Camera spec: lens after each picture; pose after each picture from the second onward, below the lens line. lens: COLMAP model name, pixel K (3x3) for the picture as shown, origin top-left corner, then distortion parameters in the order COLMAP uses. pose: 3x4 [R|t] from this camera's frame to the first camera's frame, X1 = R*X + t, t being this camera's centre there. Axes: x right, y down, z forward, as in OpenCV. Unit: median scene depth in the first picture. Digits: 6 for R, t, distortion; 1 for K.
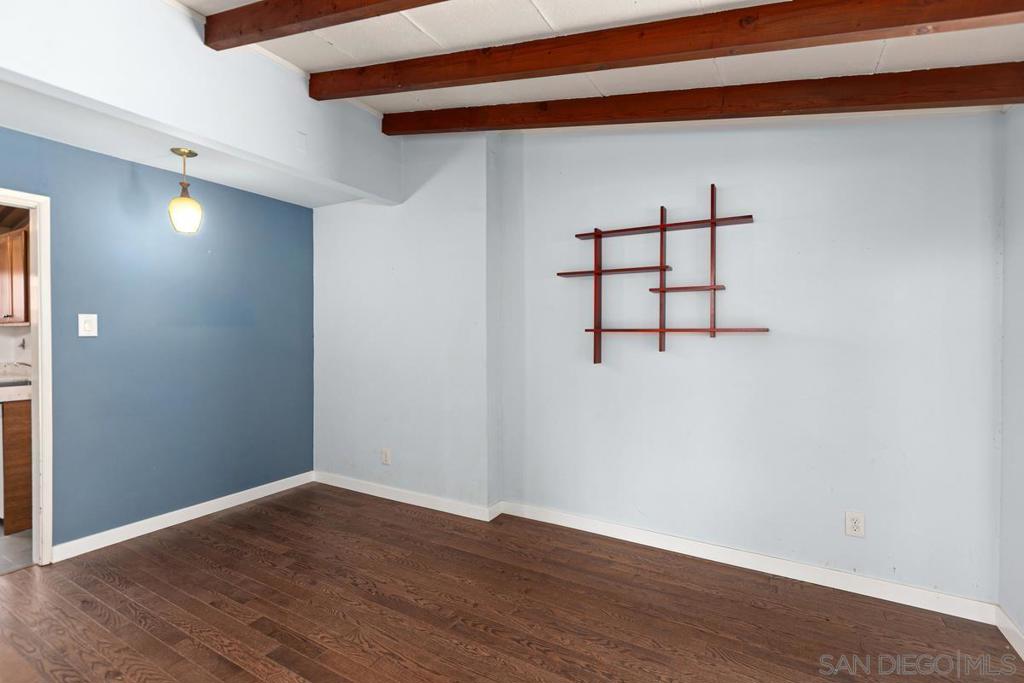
lens RADIAL K [[467.5, 0, 509.2], [0, 467.5, 343.7], [0, 0, 1]] dist [-0.002223, -0.000774]
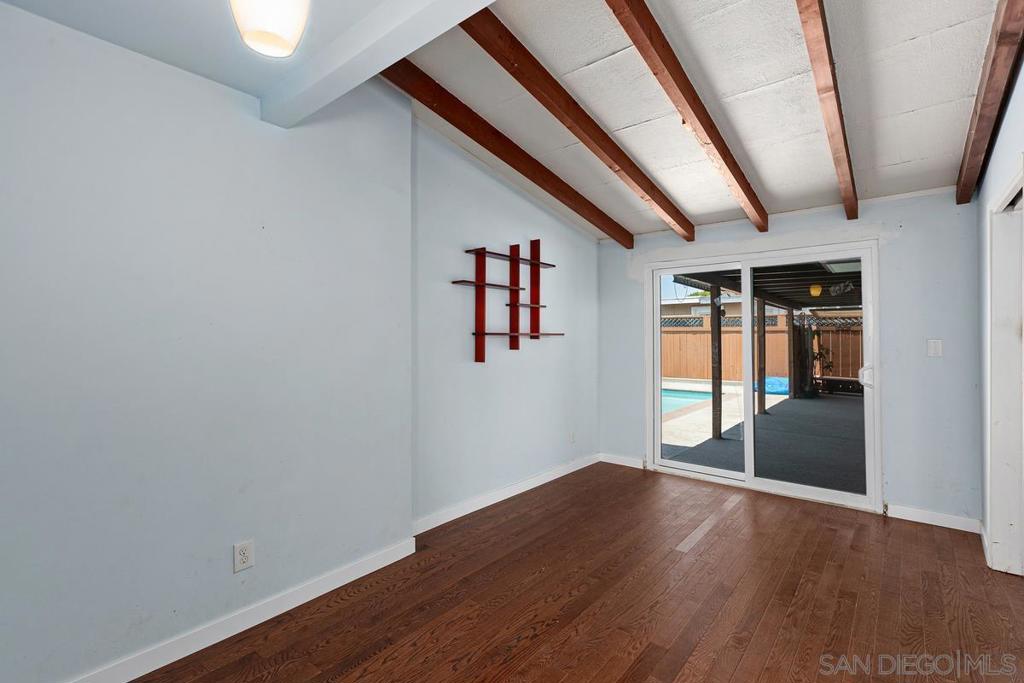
lens RADIAL K [[467.5, 0, 508.2], [0, 467.5, 335.3], [0, 0, 1]] dist [-0.002223, -0.000774]
pose [[0.175770, -0.000579, 0.984431, -0.997777], [0.018731, 0.999821, -0.002756, -0.022255], [-0.984253, 0.018924, 0.175750, 0.760445]]
